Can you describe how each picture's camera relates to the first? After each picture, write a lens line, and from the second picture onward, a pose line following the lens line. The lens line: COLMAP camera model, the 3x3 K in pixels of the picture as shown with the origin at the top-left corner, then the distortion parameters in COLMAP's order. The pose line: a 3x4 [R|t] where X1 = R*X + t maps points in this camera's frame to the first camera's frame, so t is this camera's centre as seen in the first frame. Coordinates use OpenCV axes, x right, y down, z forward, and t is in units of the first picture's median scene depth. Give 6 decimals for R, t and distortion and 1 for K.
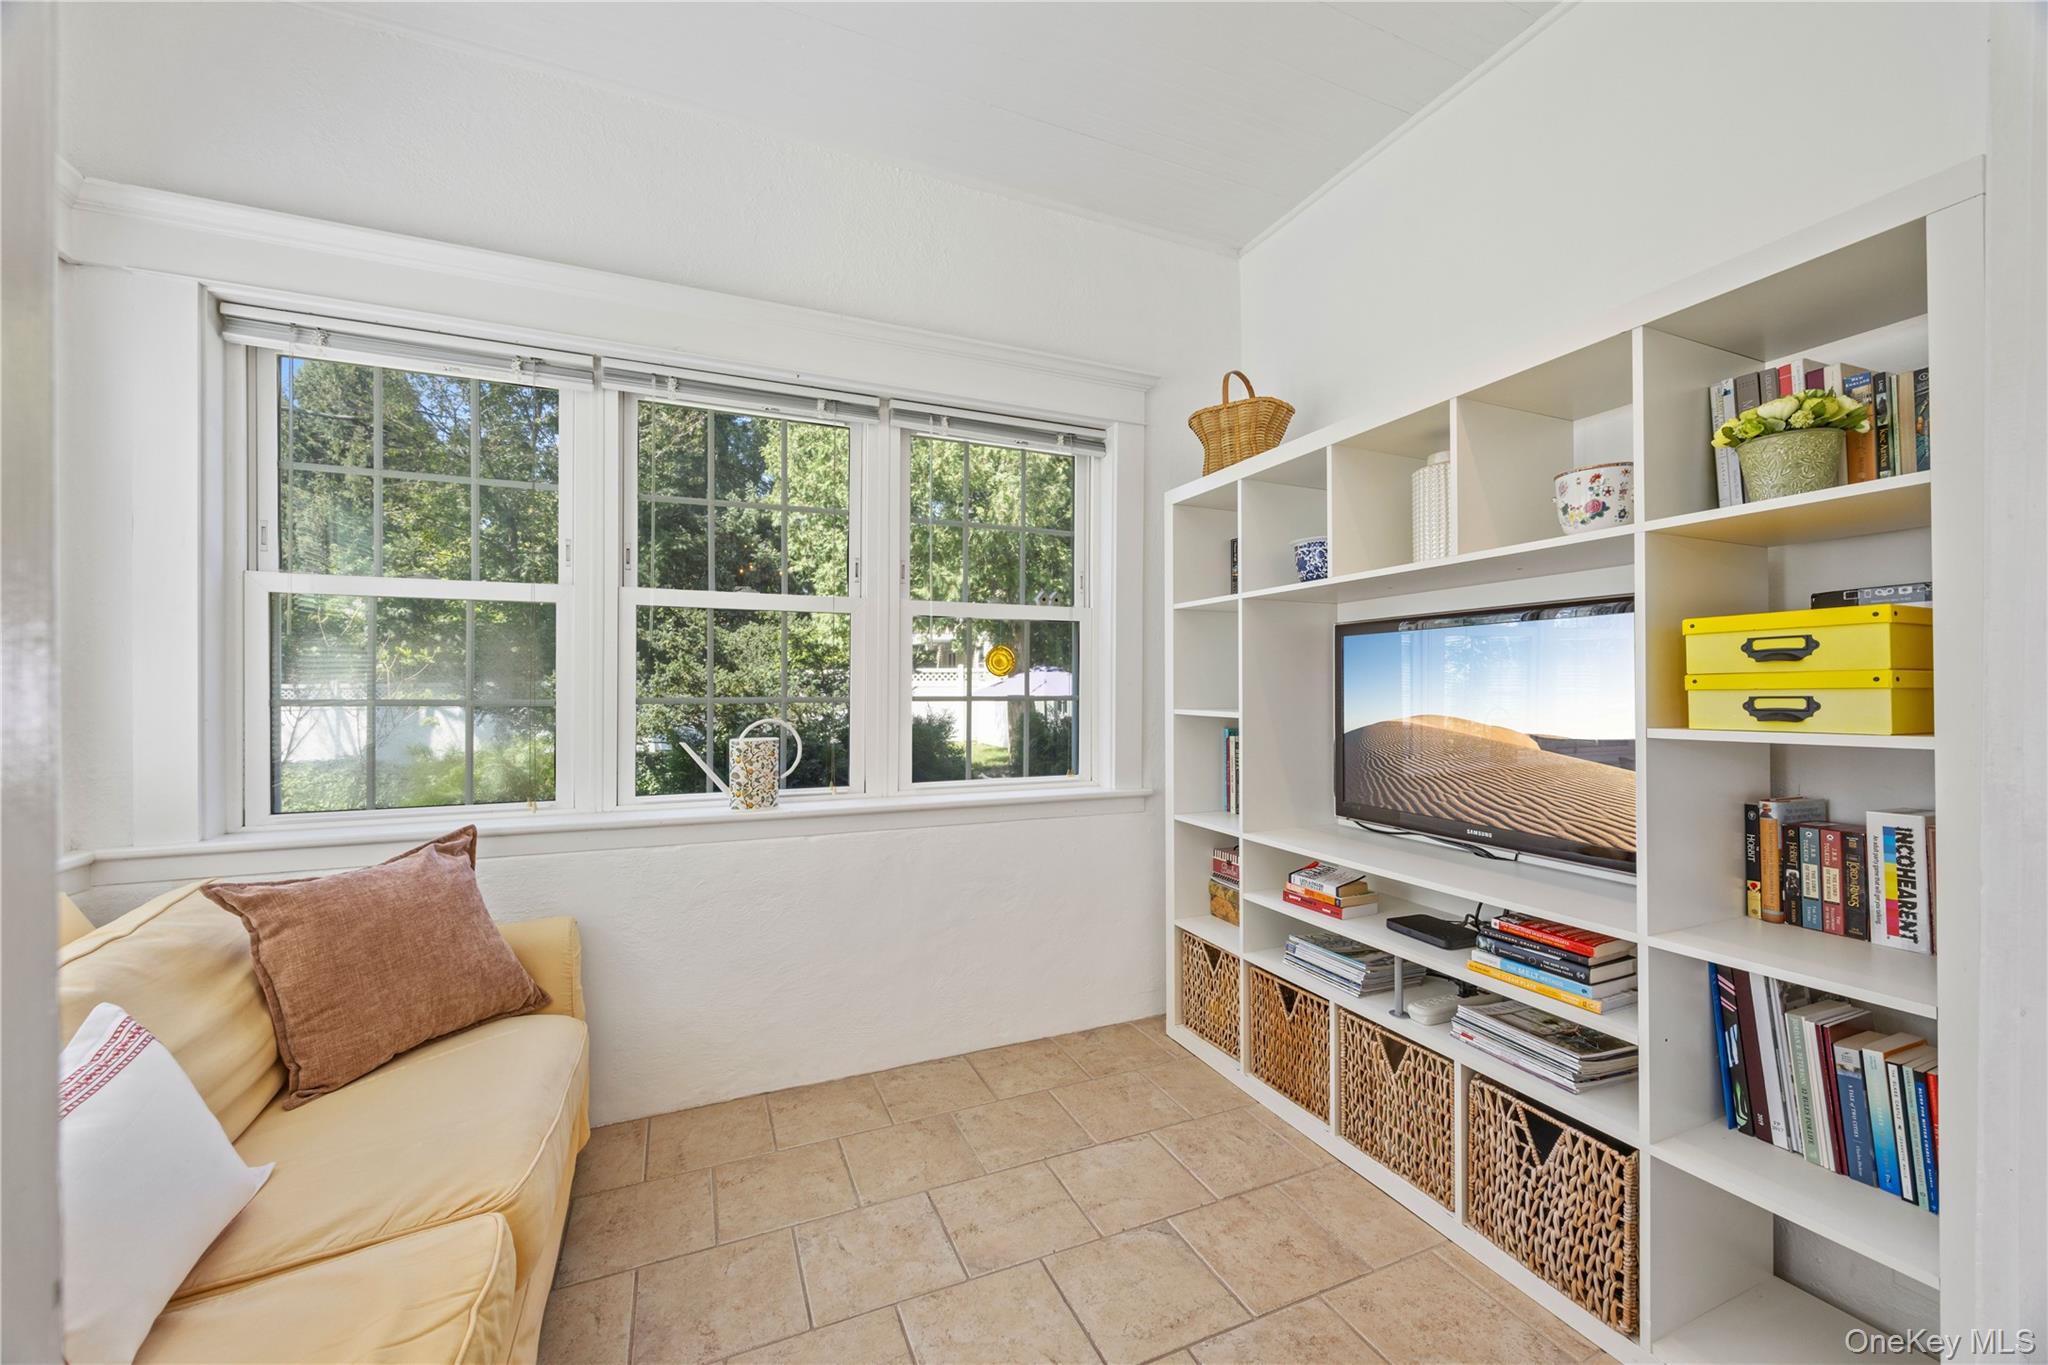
lens RADIAL K [[787.1, 0, 1041.6], [0, 787.1, 677.8], [0, 0, 1]] dist [-0.002452, -0.000241]
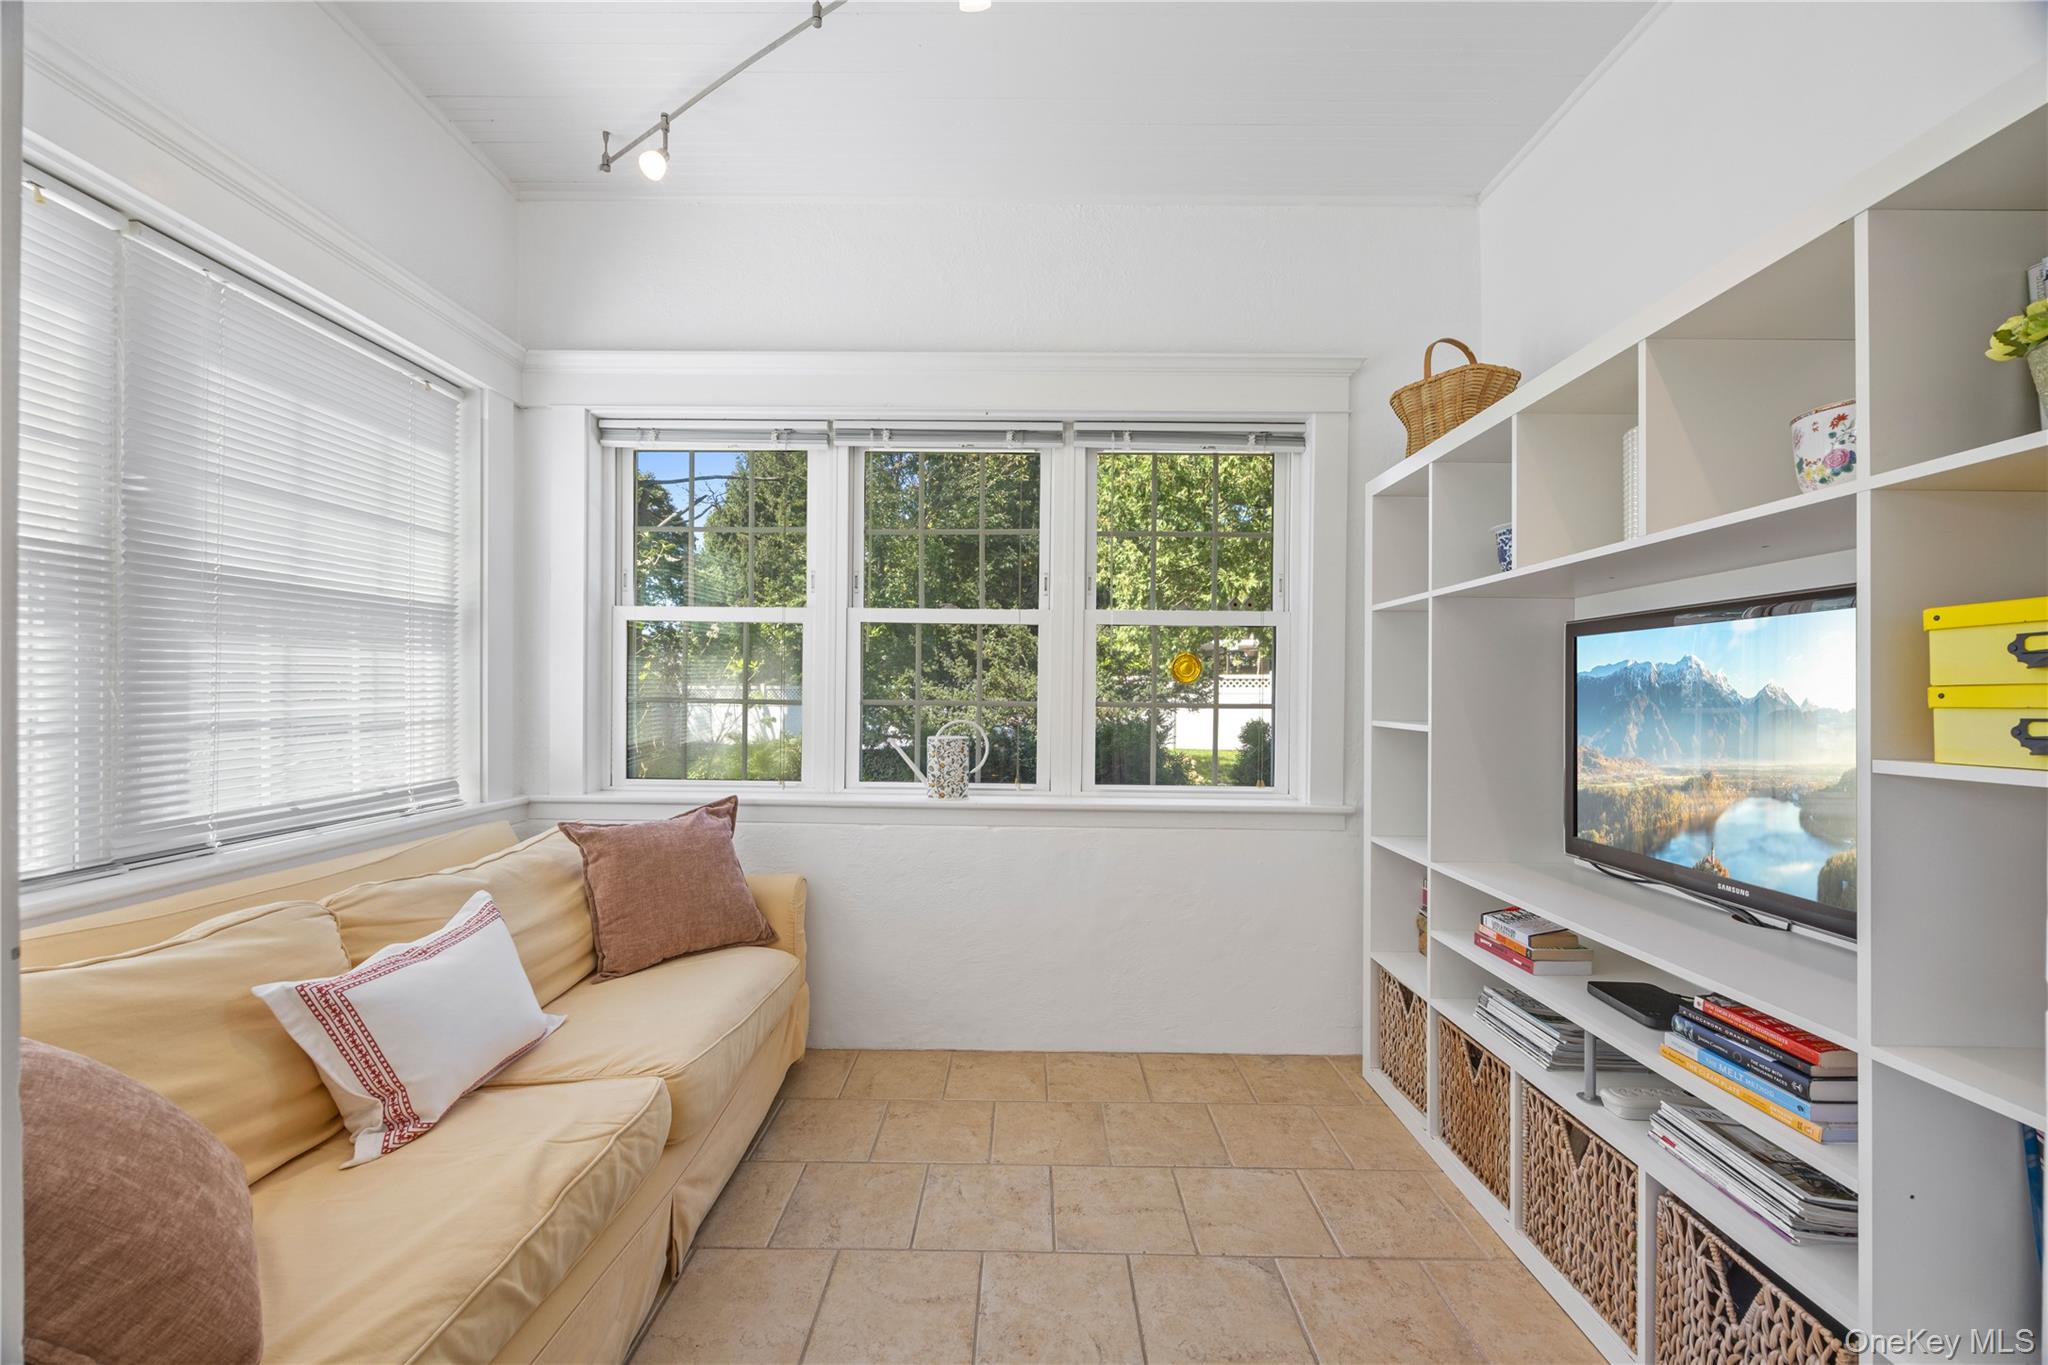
lens RADIAL K [[787.1, 0, 1035.5], [0, 787.1, 680.0], [0, 0, 1]] dist [-0.002452, -0.000241]
pose [[0.912684, 0.004090, -0.408645, 0.250774], [-0.006287, 0.999972, -0.004031, -0.001227], [0.408617, 0.006248, 0.912685, 0.013335]]
